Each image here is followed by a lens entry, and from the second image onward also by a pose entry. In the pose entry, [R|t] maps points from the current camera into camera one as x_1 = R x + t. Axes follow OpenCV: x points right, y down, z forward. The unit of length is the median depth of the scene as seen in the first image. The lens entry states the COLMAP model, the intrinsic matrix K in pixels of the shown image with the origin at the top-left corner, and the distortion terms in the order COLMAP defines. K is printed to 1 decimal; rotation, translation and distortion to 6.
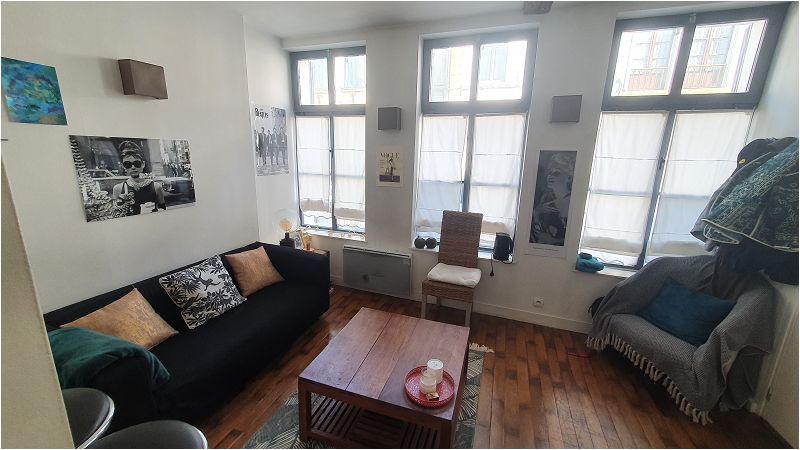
lens RADIAL K [[305.8, 0, 400.0], [0, 305.8, 225.0], [0, 0, 1]] dist [-0.000402, -0.000023]
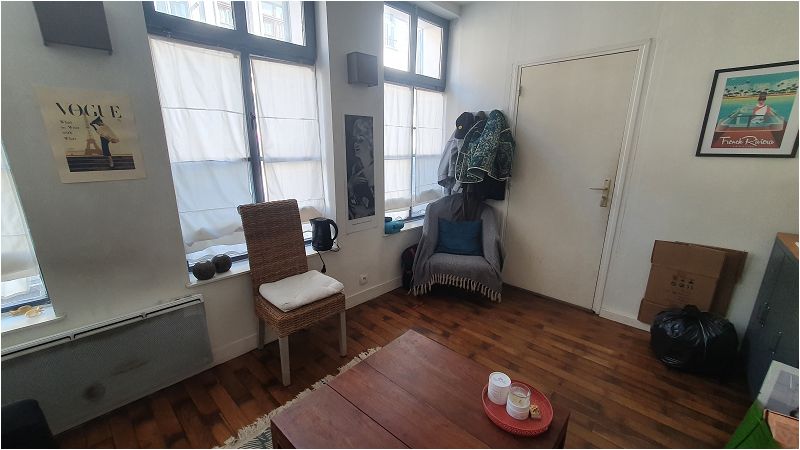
lens RADIAL K [[315.5, 0, 400.0], [0, 315.5, 225.0], [0, 0, 1]] dist [0.000377, -0.000141]
pose [[0.411597, -0.249497, 0.876550, -0.339803], [0.202563, 0.962784, 0.178926, -0.066083], [-0.888570, 0.103911, 0.446818, 0.470142]]
